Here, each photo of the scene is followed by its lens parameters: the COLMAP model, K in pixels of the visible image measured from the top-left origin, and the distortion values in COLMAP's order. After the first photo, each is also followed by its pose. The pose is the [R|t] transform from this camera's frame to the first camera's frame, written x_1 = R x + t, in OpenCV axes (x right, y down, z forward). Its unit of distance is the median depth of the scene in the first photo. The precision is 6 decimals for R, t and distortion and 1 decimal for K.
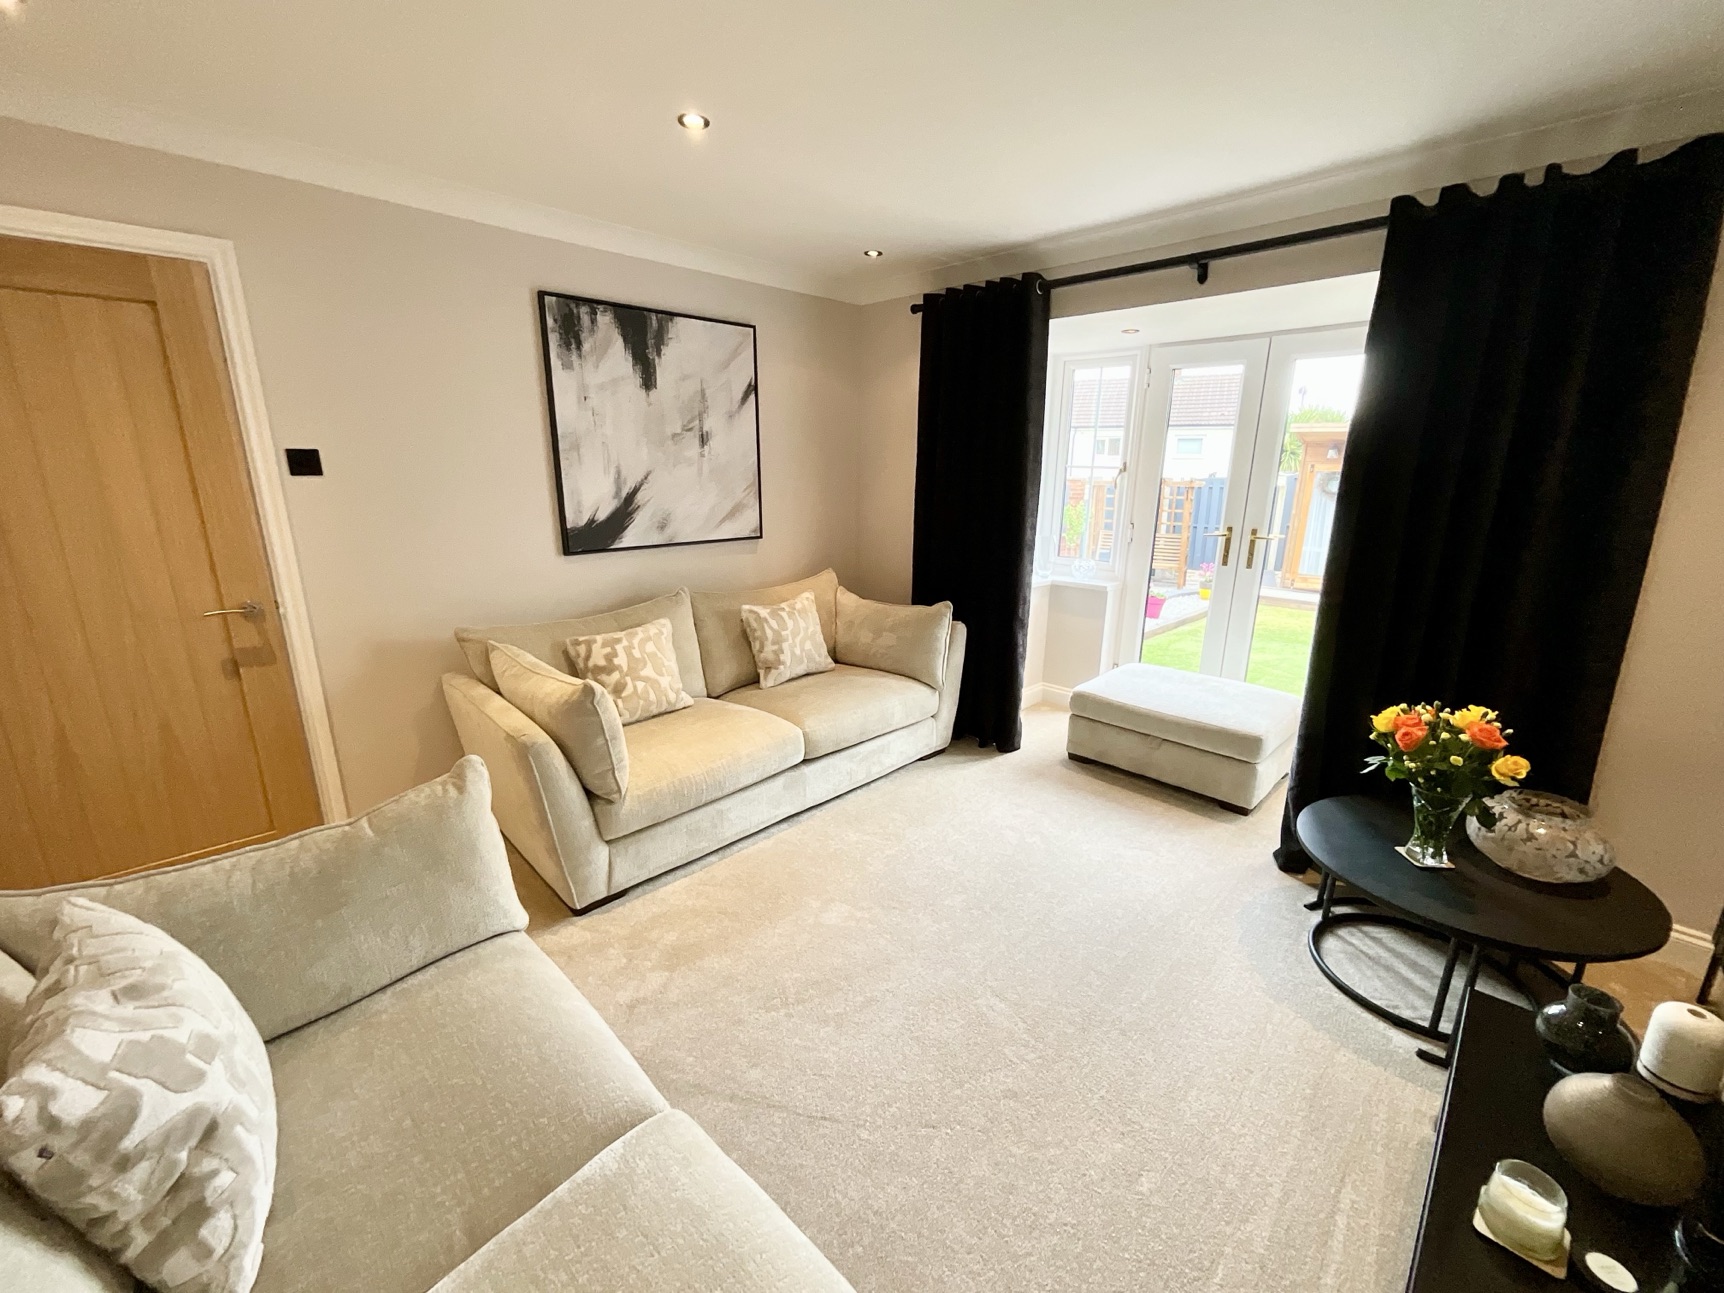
lens RADIAL K [[688.1, 0, 865.2], [0, 688.1, 644.6], [0, 0, 1]] dist [-0.011616, -0.000019]
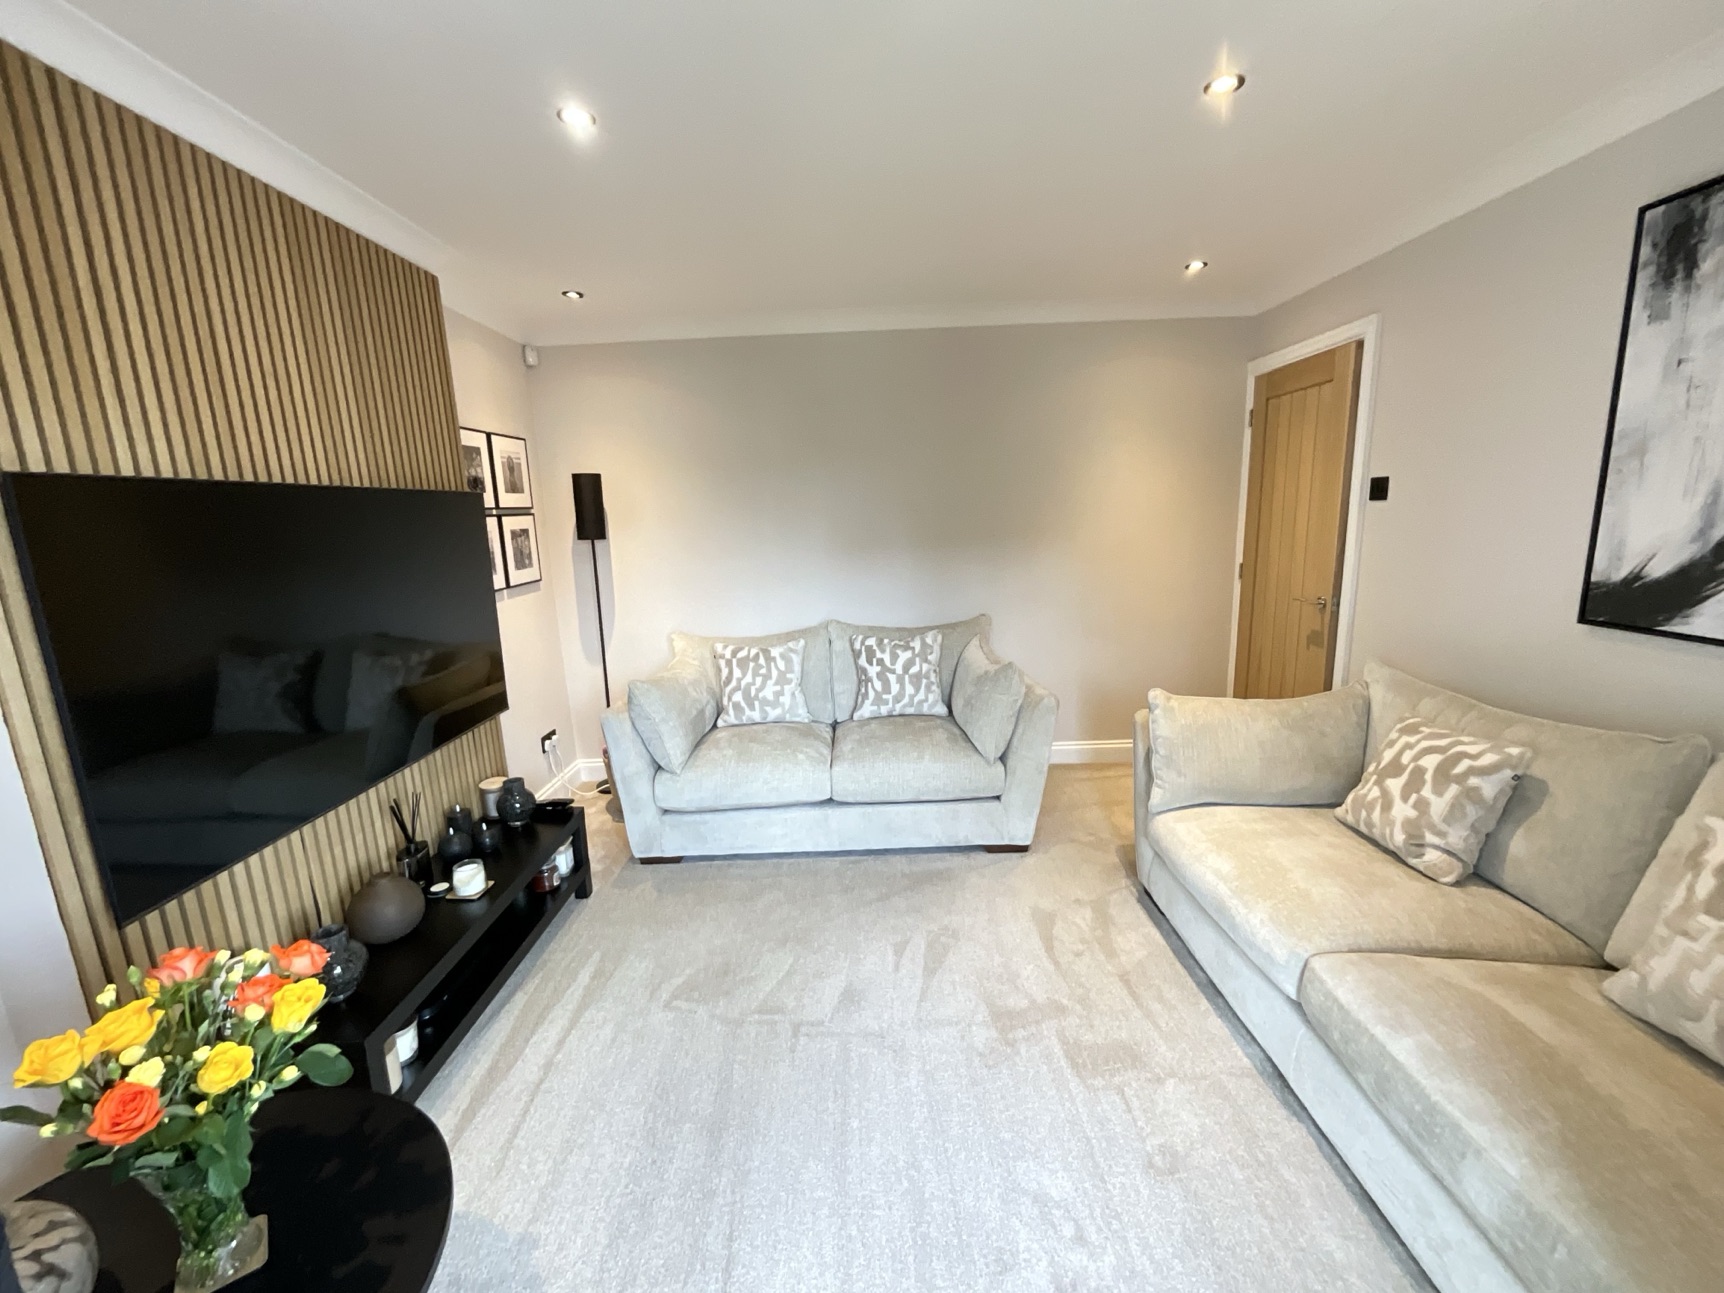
lens RADIAL K [[701.4, 0, 860.9], [0, 701.4, 640.1], [0, 0, 1]] dist [-0.000461, 0.000083]
pose [[-0.712588, 0.150326, -0.685288, 0.516185], [-0.142559, 0.925373, 0.351230, -0.261268], [0.686946, 0.347976, -0.637979, 1.010644]]
